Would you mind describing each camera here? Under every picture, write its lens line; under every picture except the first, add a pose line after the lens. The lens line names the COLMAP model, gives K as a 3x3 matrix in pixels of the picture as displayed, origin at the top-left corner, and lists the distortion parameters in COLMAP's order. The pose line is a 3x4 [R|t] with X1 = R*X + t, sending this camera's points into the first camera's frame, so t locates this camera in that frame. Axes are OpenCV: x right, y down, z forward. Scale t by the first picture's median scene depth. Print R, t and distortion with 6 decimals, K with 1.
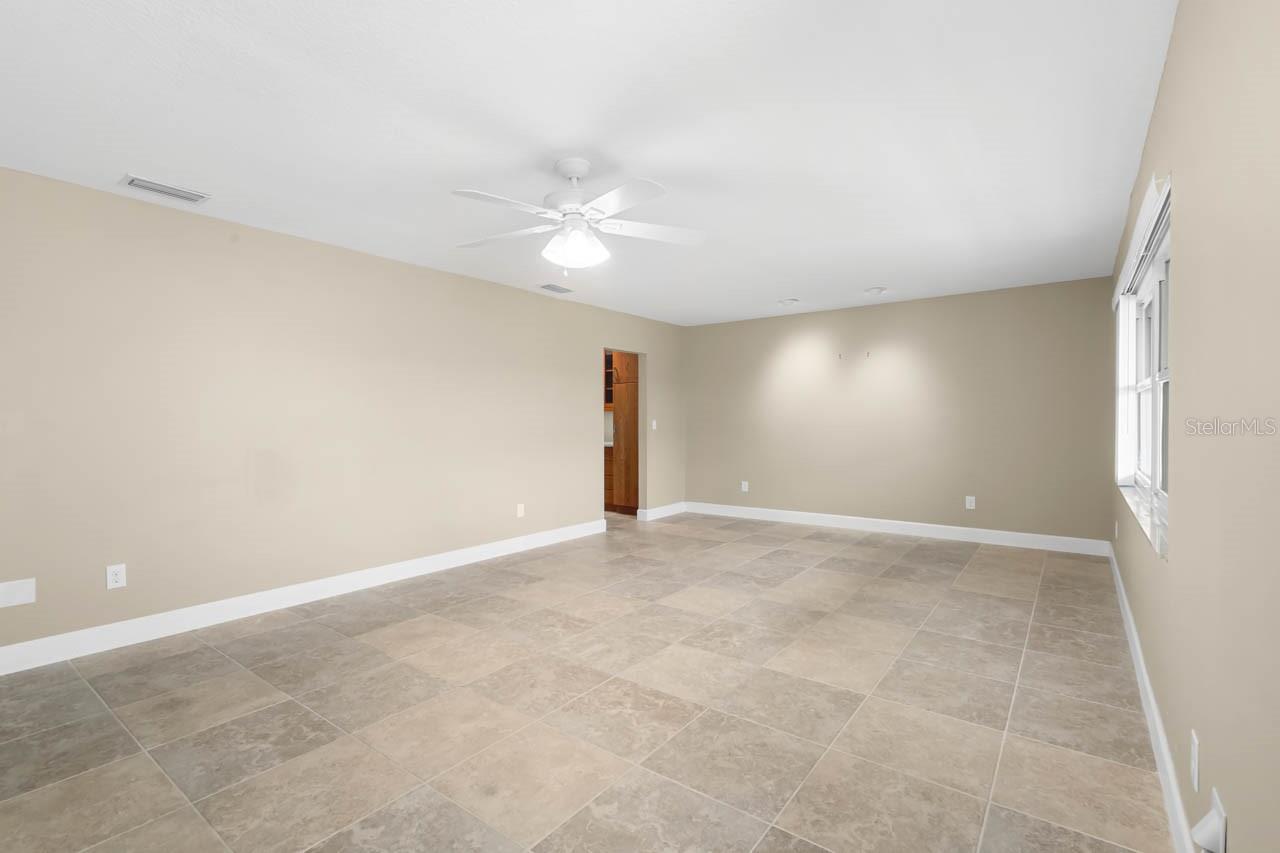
lens RADIAL K [[580.4, 0, 636.0], [0, 580.4, 417.1], [0, 0, 1]] dist [0.002322, -0.001771]
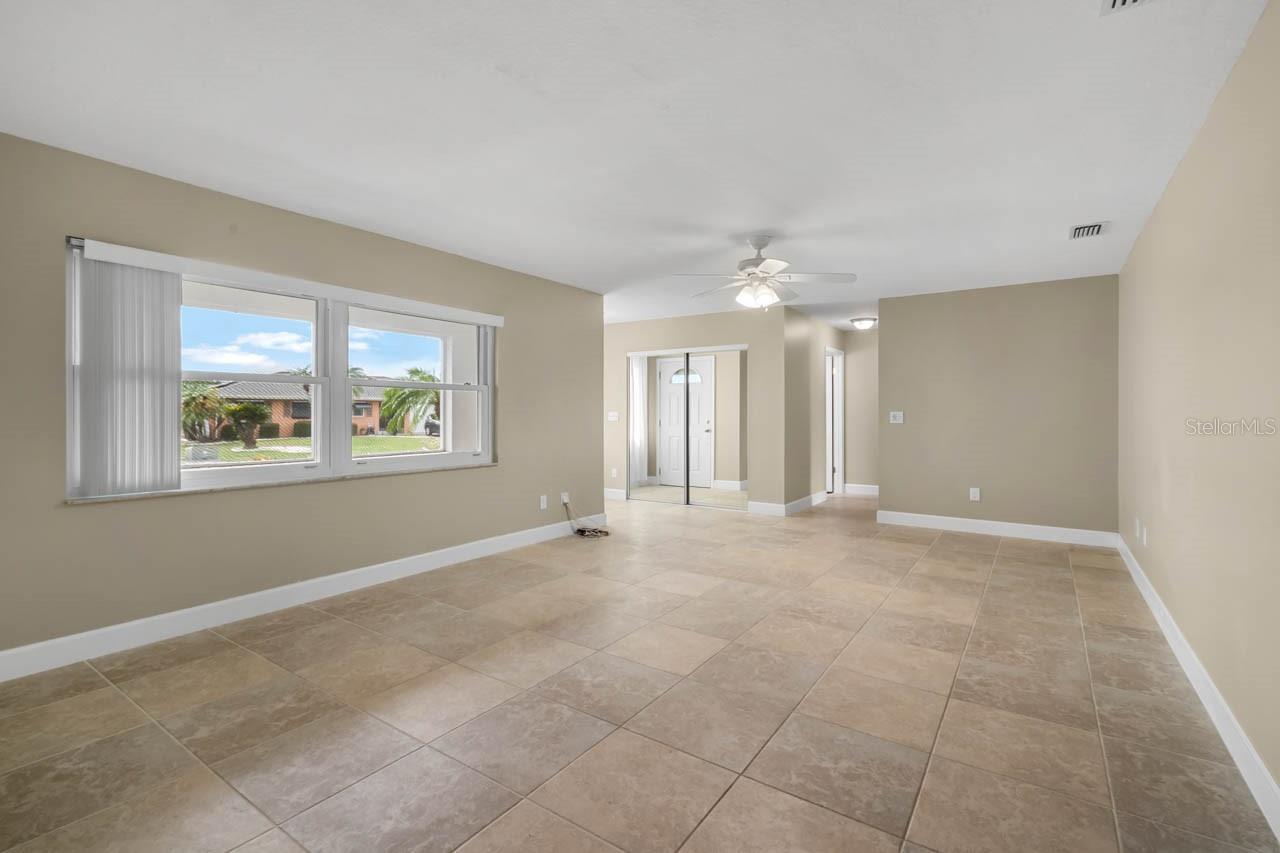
lens RADIAL K [[580.4, 0, 636.0], [0, 580.4, 417.1], [0, 0, 1]] dist [0.002322, -0.001771]
pose [[-0.999009, 0.002561, -0.044439, 0.211377], [0.002233, 0.999970, 0.007429, 0.006604], [0.044457, 0.007323, -0.998984, 1.904217]]
